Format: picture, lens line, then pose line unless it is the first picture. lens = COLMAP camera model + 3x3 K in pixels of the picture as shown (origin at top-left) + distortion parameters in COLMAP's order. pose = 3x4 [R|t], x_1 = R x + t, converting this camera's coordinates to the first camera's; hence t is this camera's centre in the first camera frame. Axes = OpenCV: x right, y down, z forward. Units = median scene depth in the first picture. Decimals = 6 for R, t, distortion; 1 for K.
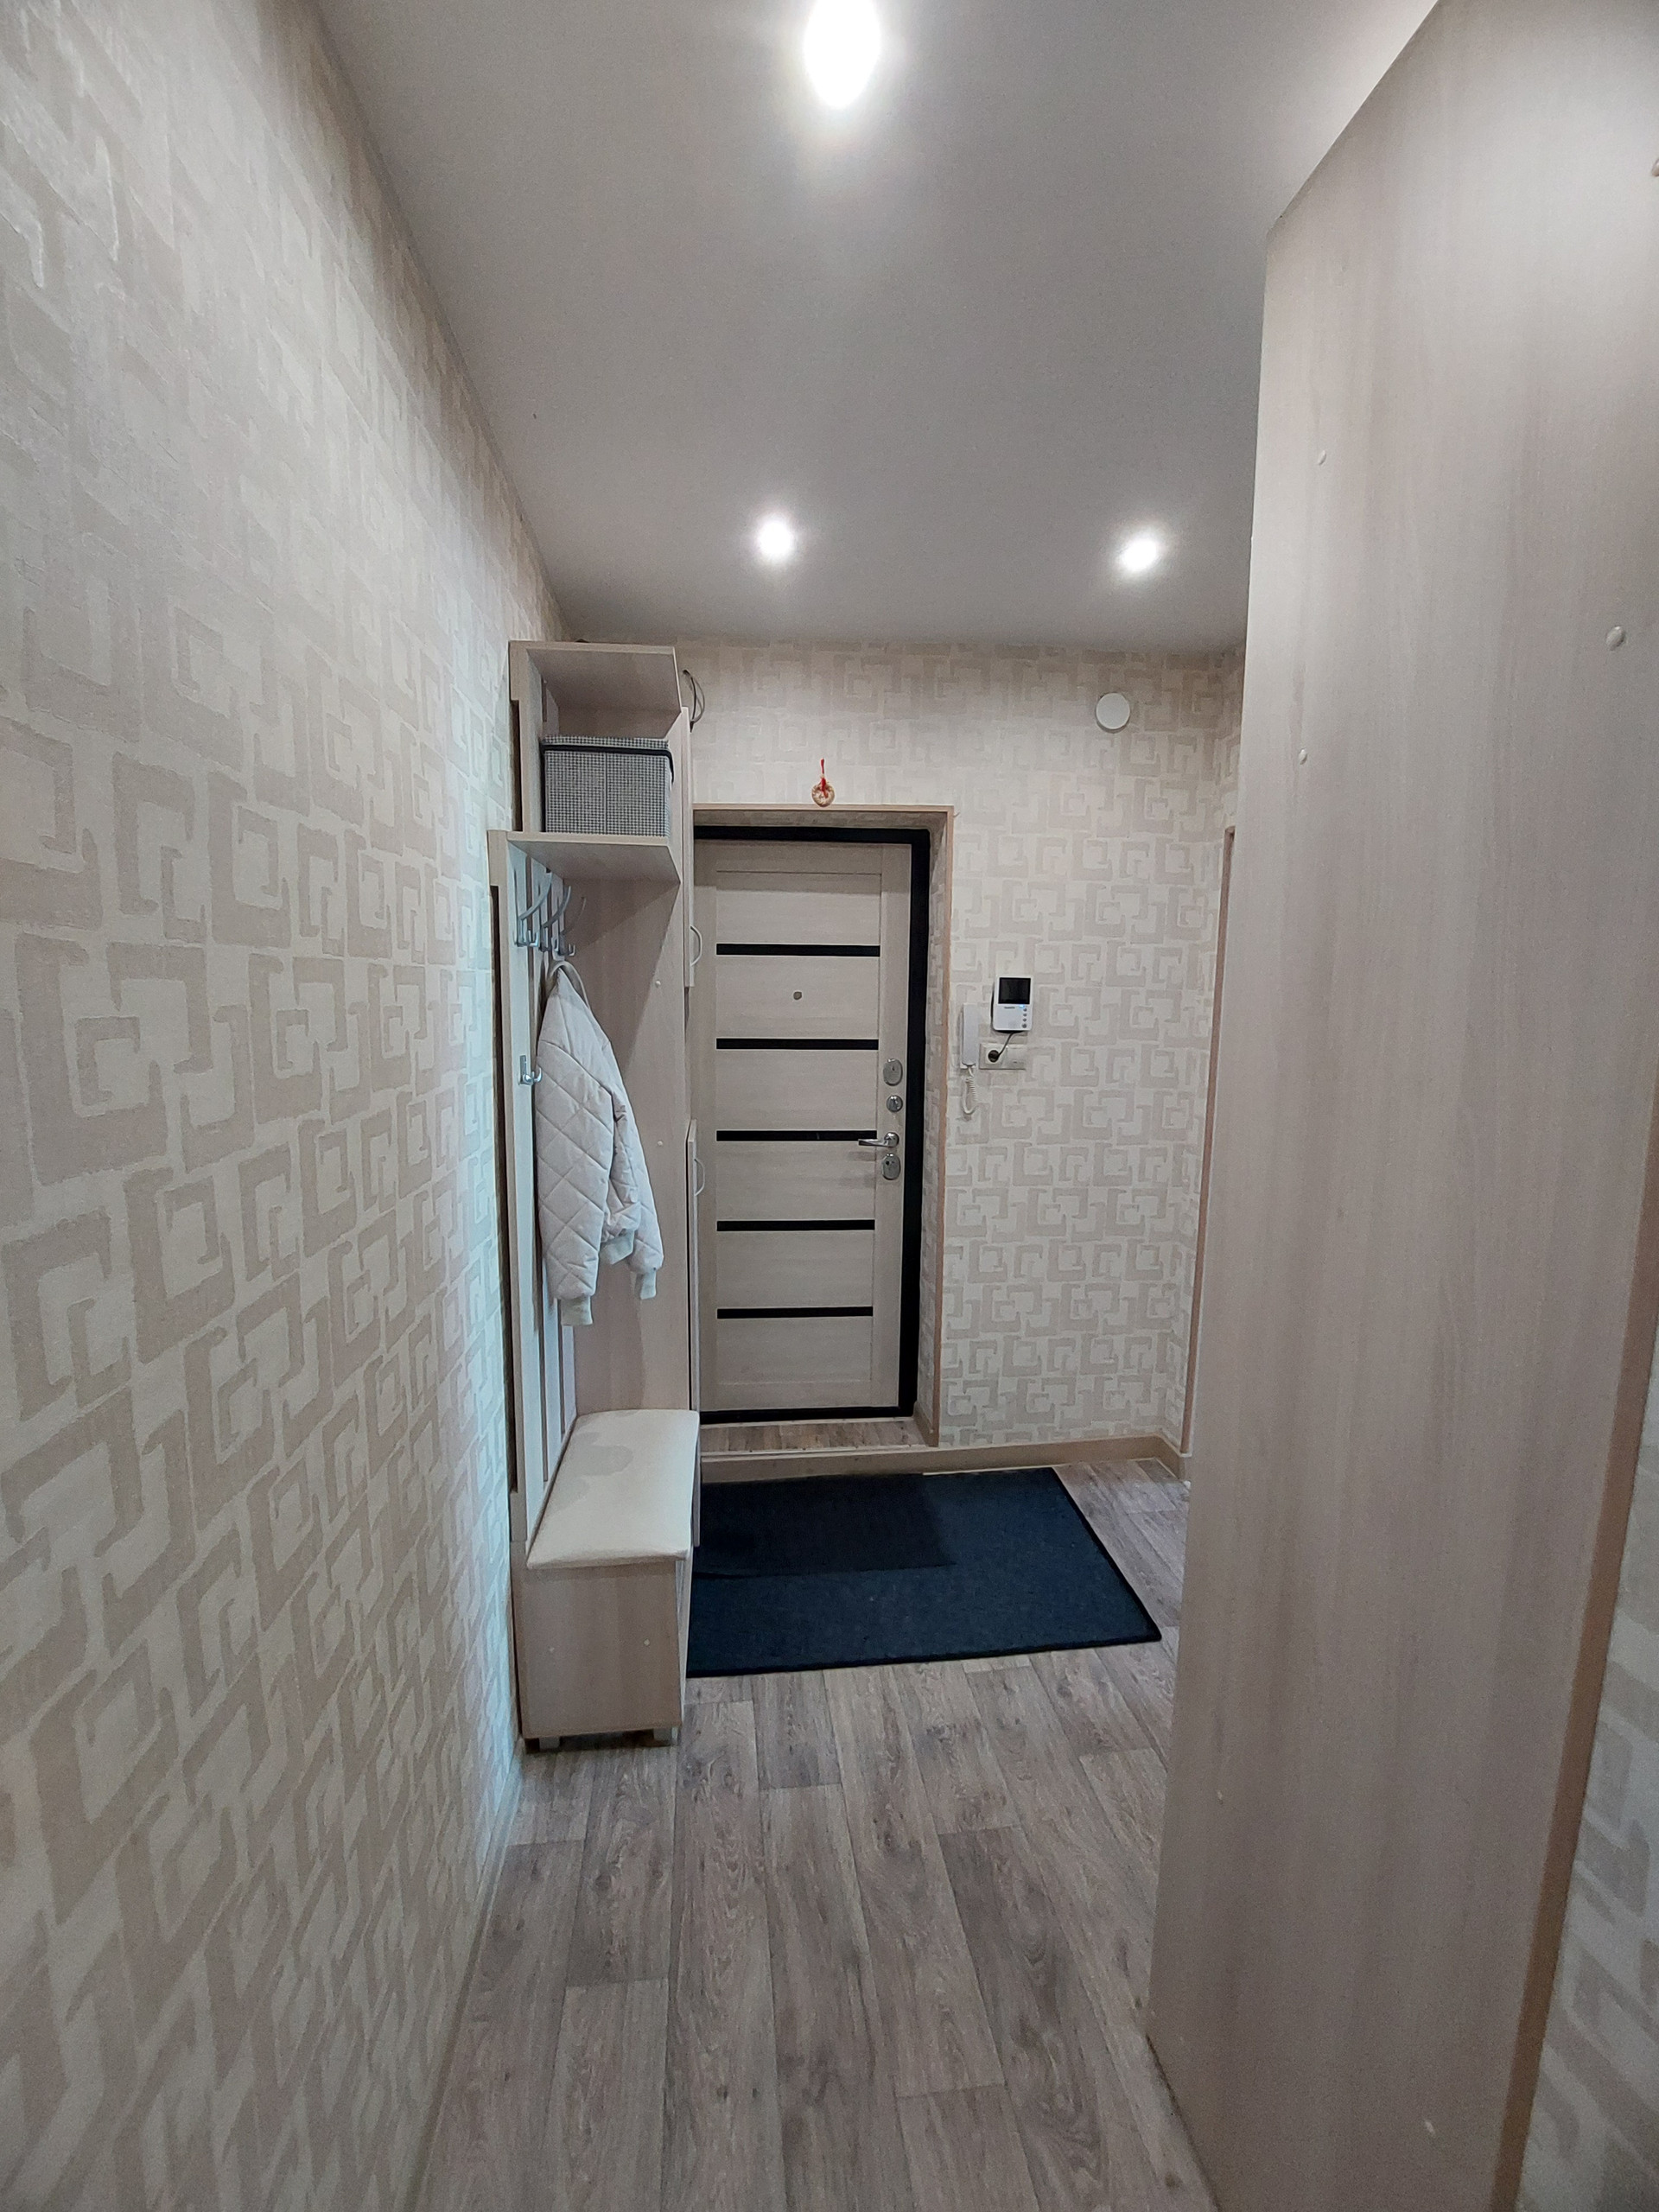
lens RADIAL K [[886.0, 0, 815.5], [0, 886.0, 1096.0], [0, 0, 1]] dist [-0.015917, -0.000486]
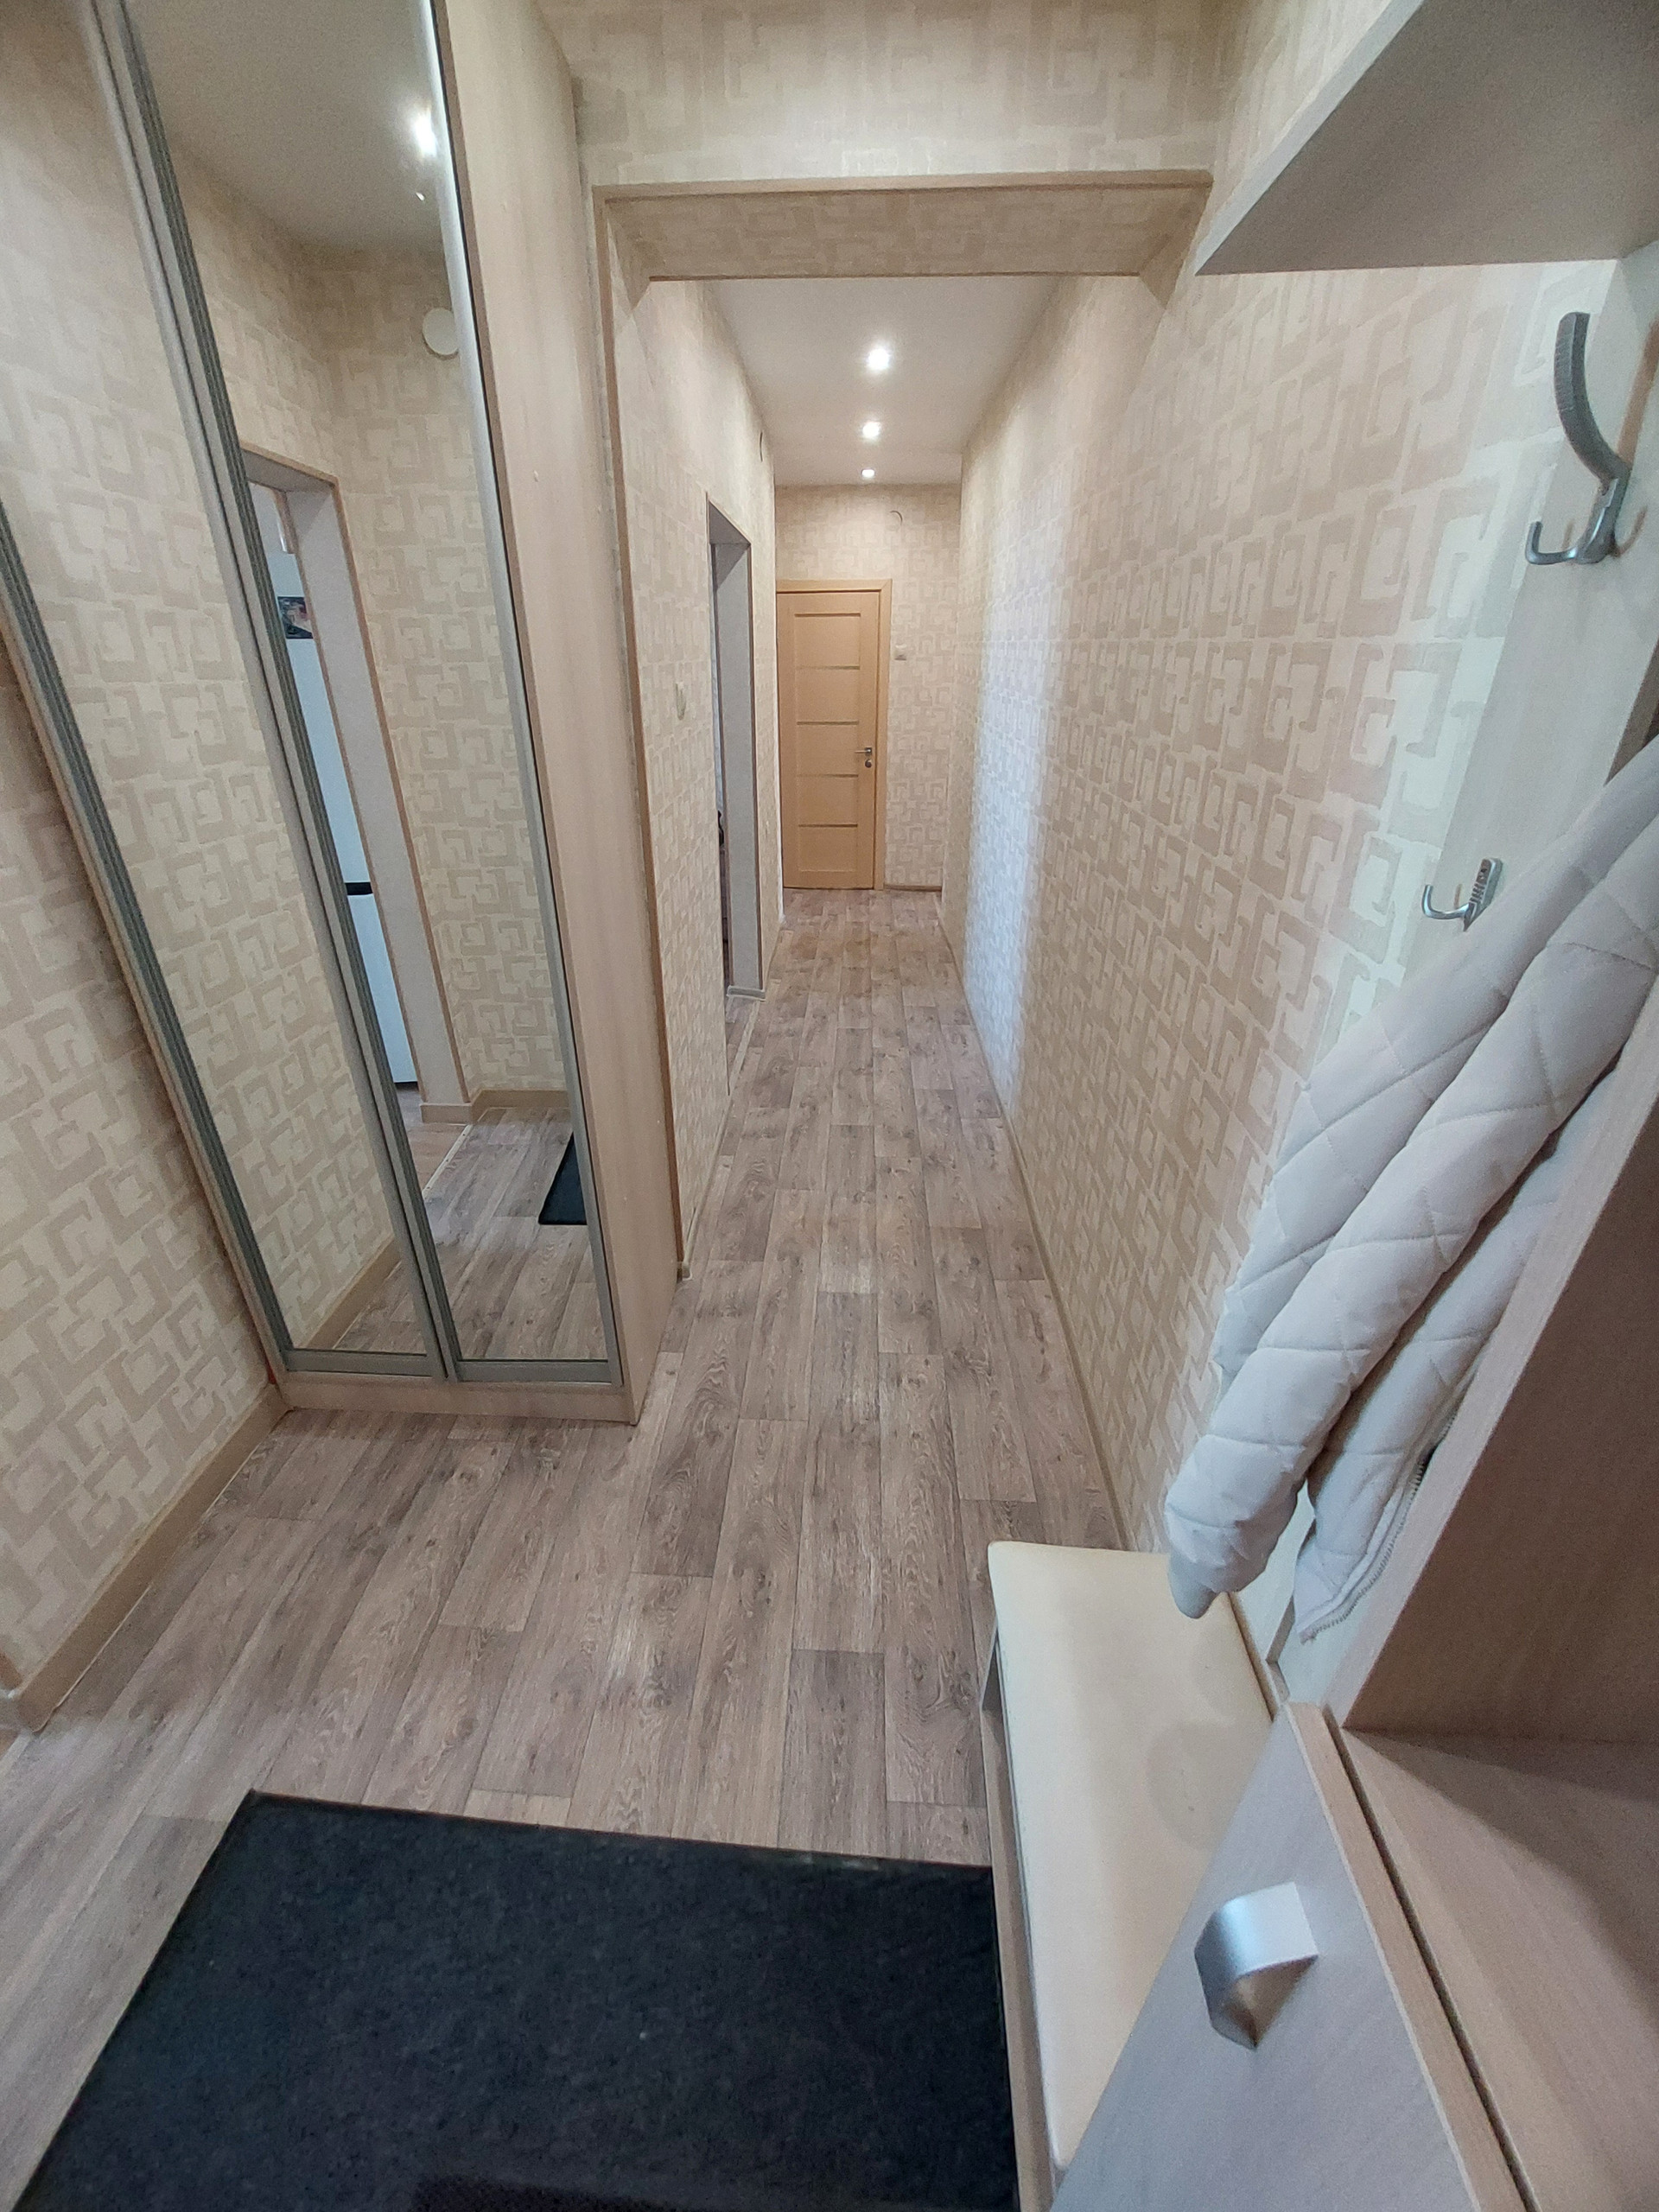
lens RADIAL K [[886.0, 0, 812.2], [0, 886.0, 1096.9], [0, 0, 1]] dist [-0.015917, -0.000486]
pose [[-0.985191, -0.079041, 0.152153, -0.088499], [0.019025, 0.831529, 0.555155, -0.199990], [-0.170400, 0.549829, -0.817712, 1.519392]]
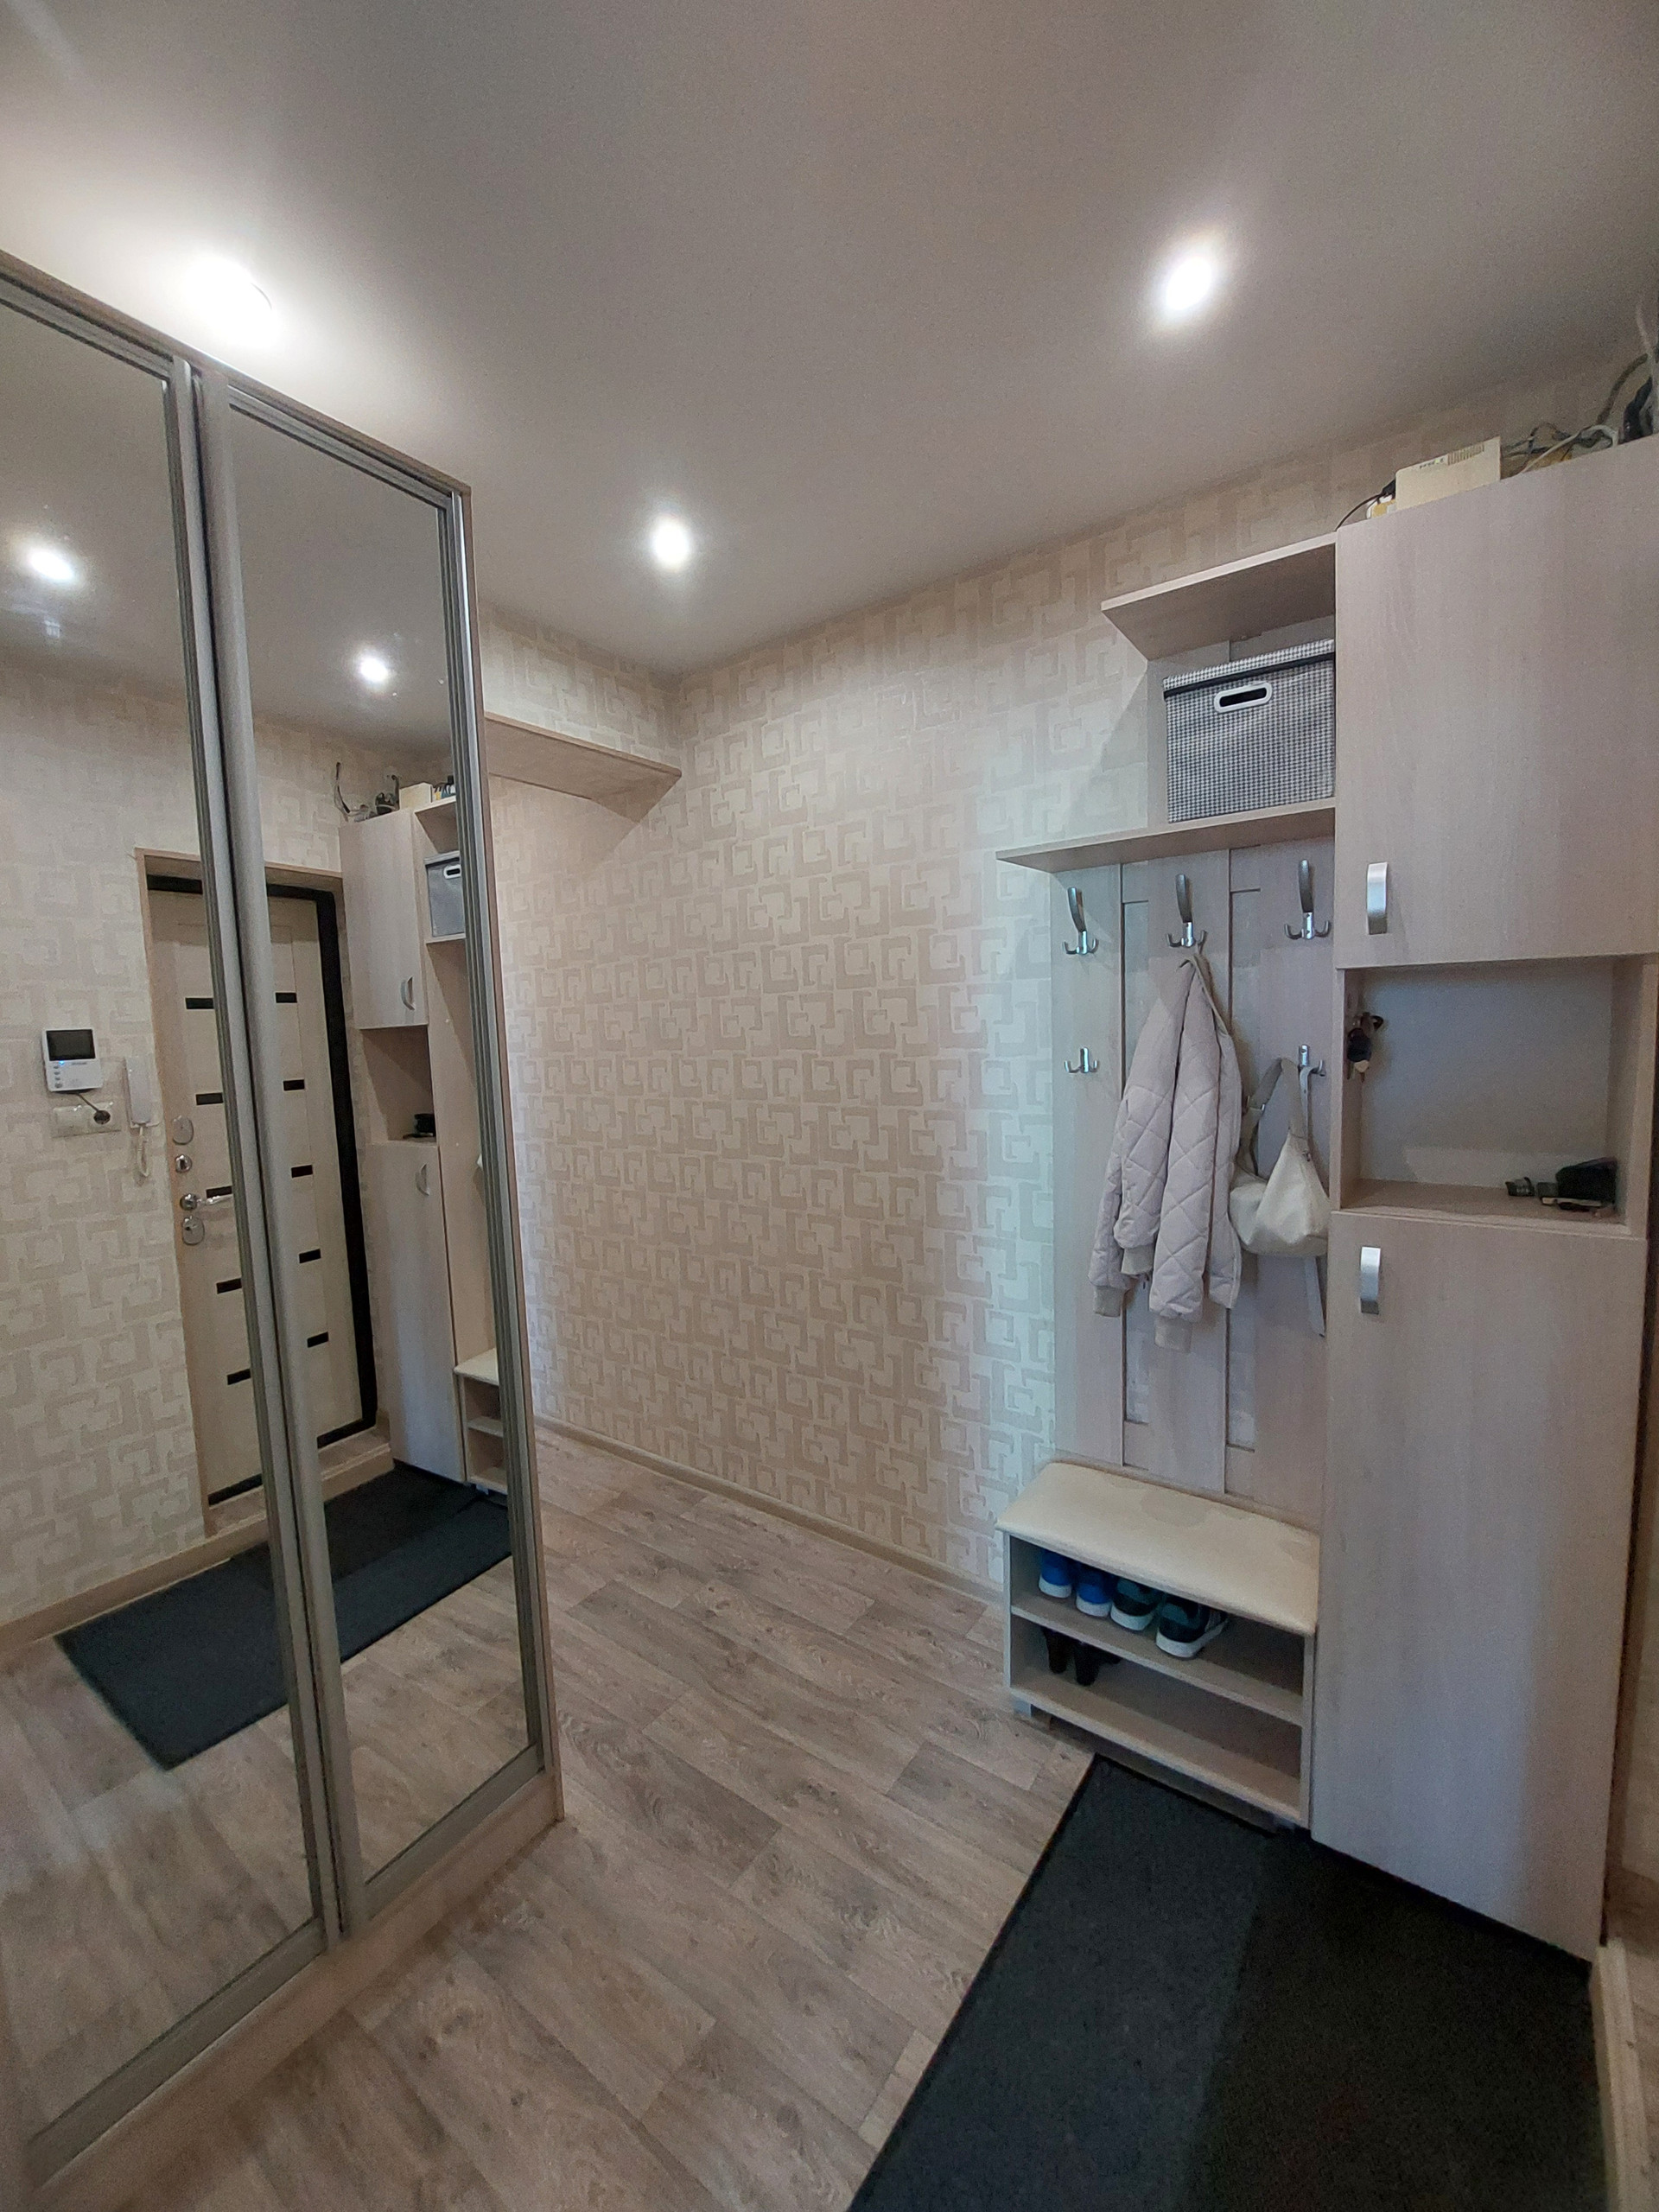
lens RADIAL K [[886.0, 0, 808.5], [0, 886.0, 1090.0], [0, 0, 1]] dist [-0.015917, -0.000486]
pose [[-0.682004, 0.075292, -0.727463, 0.798107], [-0.052735, 0.987035, 0.151597, -0.157022], [0.729445, 0.141752, -0.669191, 1.585542]]
